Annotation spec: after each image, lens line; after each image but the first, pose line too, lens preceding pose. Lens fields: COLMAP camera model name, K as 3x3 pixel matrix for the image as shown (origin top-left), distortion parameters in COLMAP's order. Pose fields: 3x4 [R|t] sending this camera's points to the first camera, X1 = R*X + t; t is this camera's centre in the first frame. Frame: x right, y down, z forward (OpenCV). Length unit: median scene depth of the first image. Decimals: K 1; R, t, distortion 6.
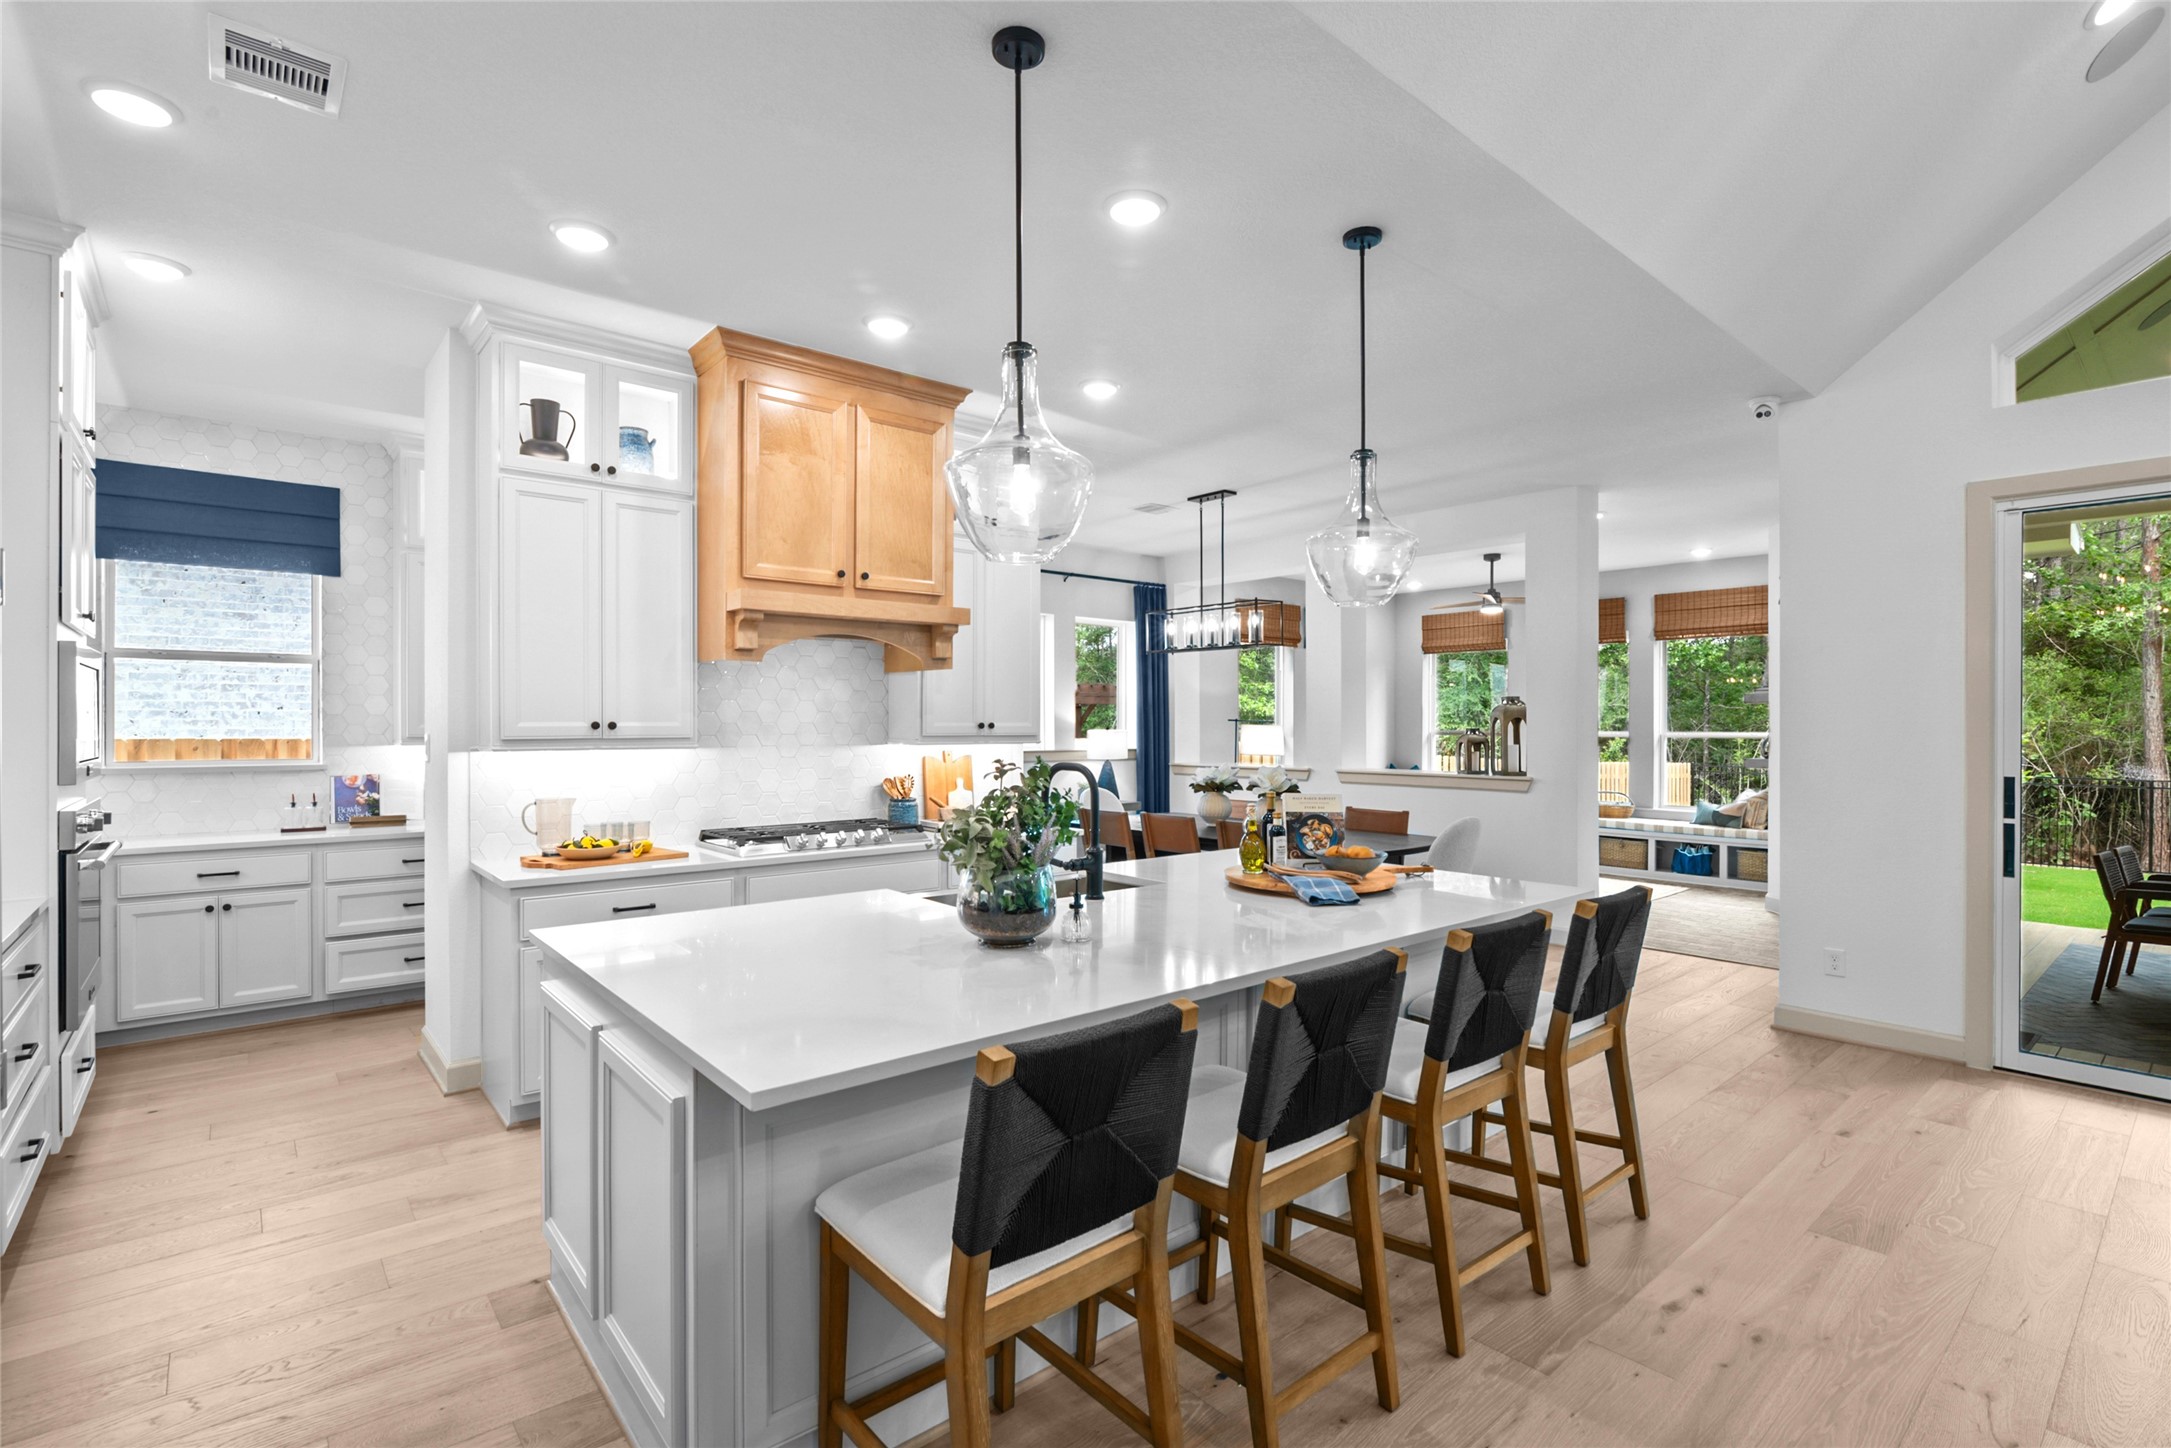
lens RADIAL K [[999.6, 0, 1081.9], [0, 999.6, 720.5], [0, 0, 1]] dist [-0.000346, -0.000069]
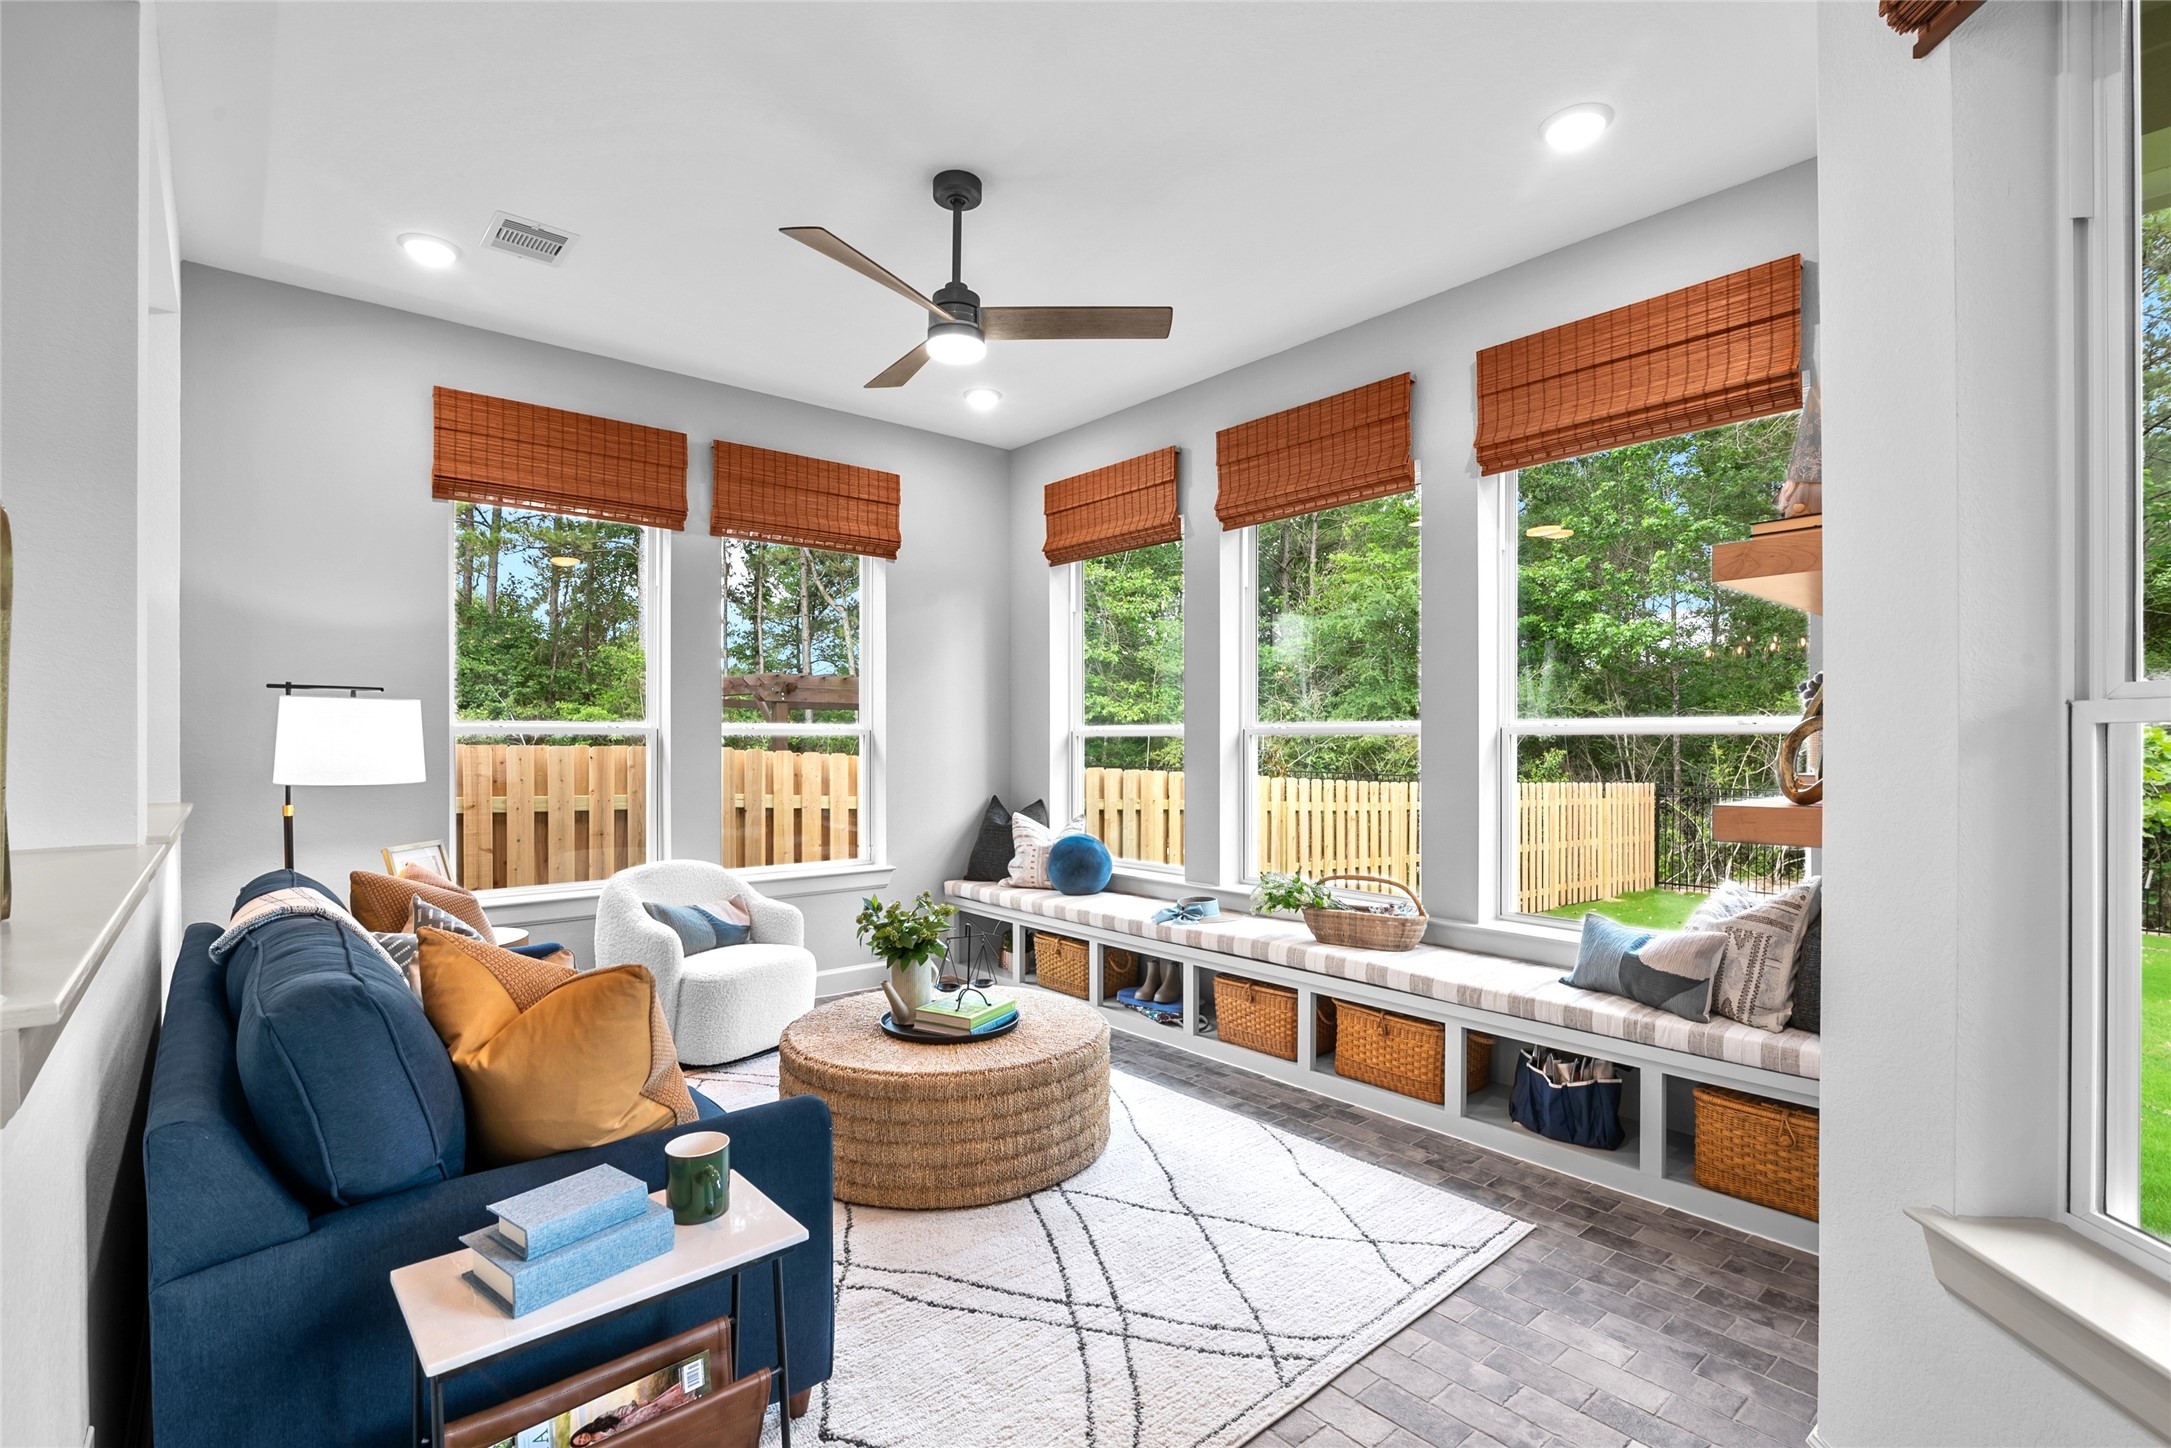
lens RADIAL K [[999.6, 0, 1089.6], [0, 999.6, 737.2], [0, 0, 1]] dist [-0.000346, -0.000069]
pose [[0.999794, -0.006016, 0.019385, 0.432779], [0.006085, 0.999975, -0.003475, 0.020377], [-0.019363, 0.003592, 0.999806, 0.649205]]
